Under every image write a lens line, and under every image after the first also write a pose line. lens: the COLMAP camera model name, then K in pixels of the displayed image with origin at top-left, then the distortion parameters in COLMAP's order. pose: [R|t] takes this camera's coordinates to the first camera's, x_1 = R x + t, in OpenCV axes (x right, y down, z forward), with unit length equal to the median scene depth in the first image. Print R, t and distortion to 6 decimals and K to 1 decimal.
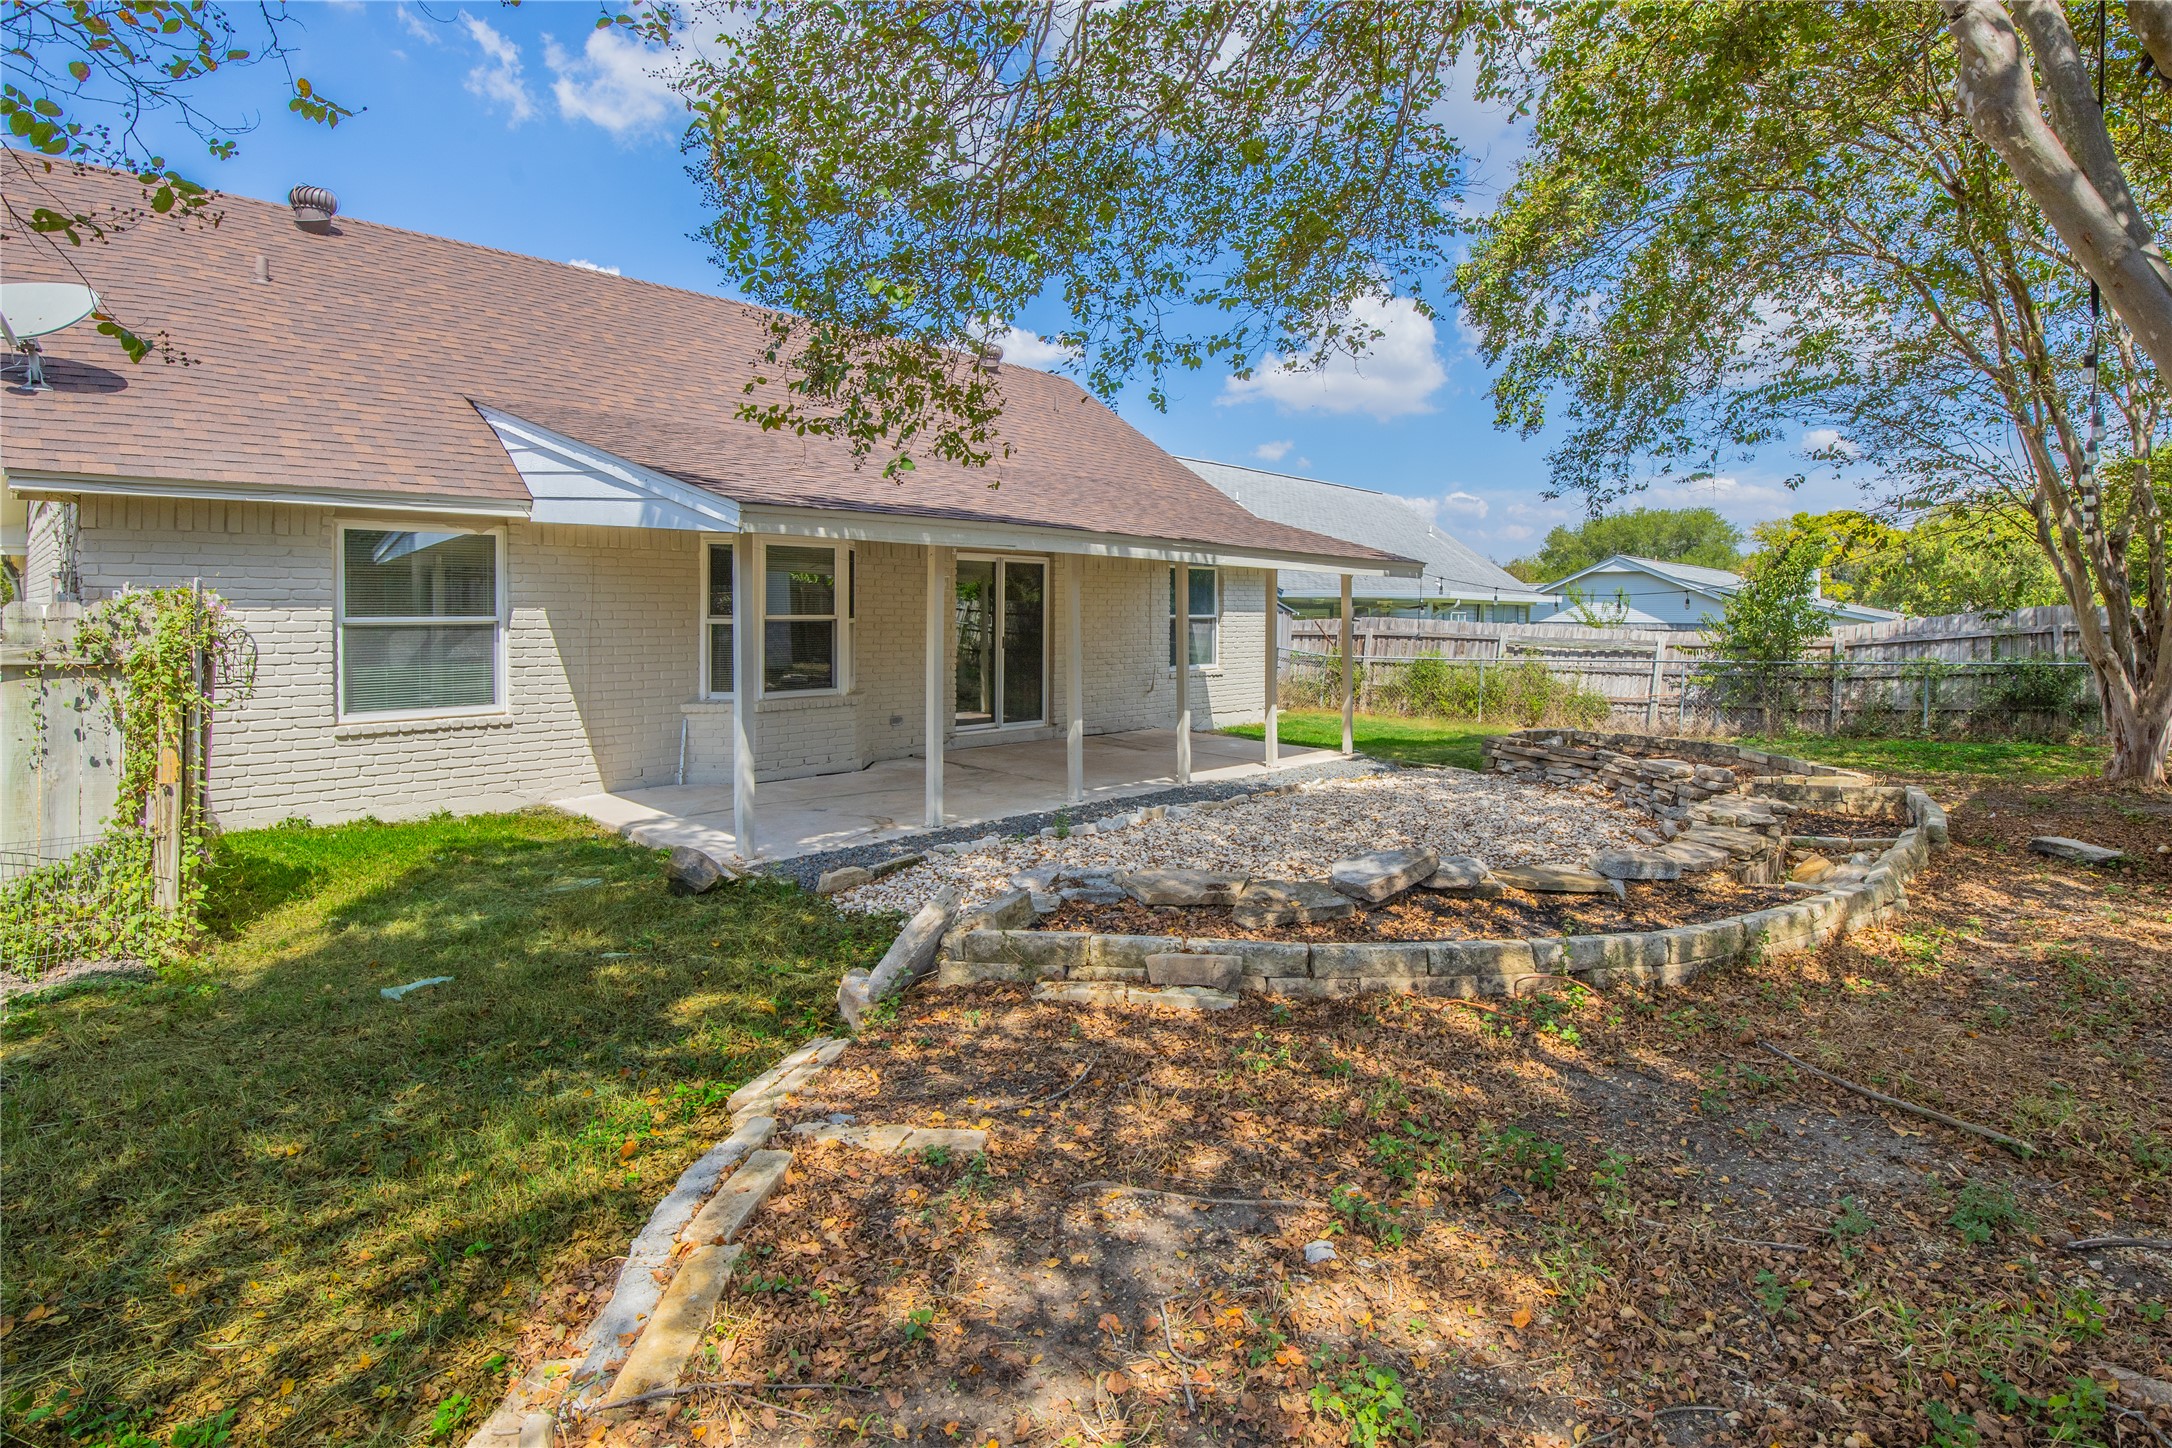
lens RADIAL K [[1008.6, 0, 1086.0], [0, 1008.6, 724.0], [0, 0, 1]] dist [-0.030371, 0.000178]
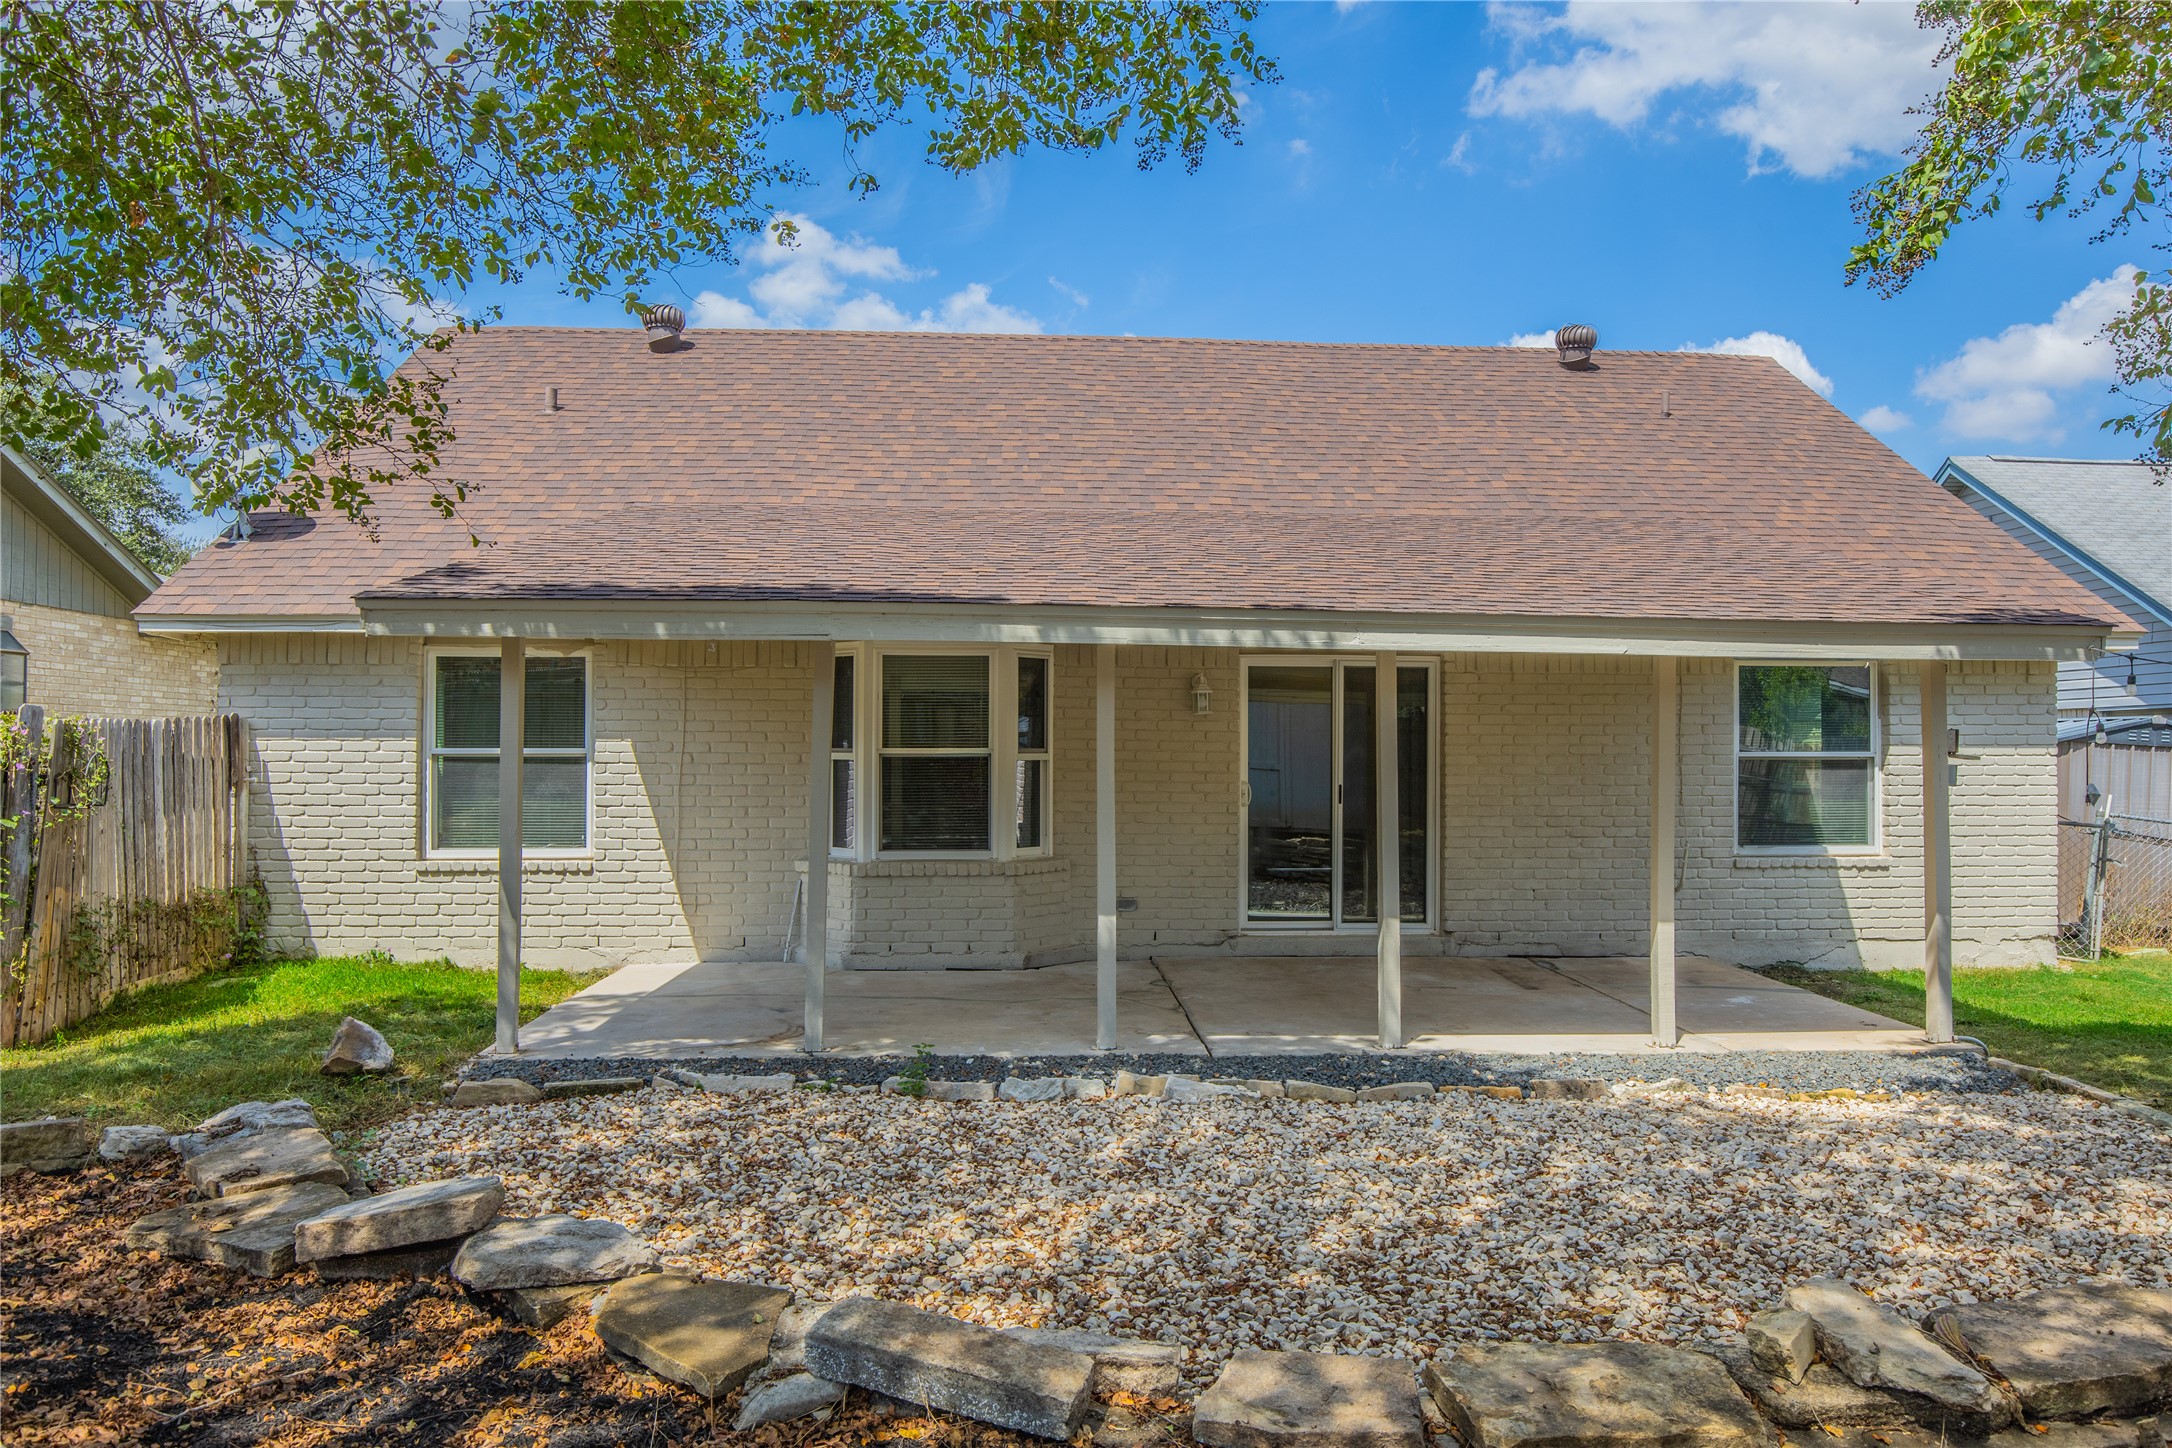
lens RADIAL K [[1395.5, 0, 1086.2], [0, 1395.5, 754.9], [0, 0, 1]] dist [-0.065079, -0.000042]
pose [[0.759969, -0.004385, -0.649945, 0.540376], [-0.070357, 0.993546, -0.088971, -0.023579], [0.646141, 0.113343, 0.754755, 0.354260]]
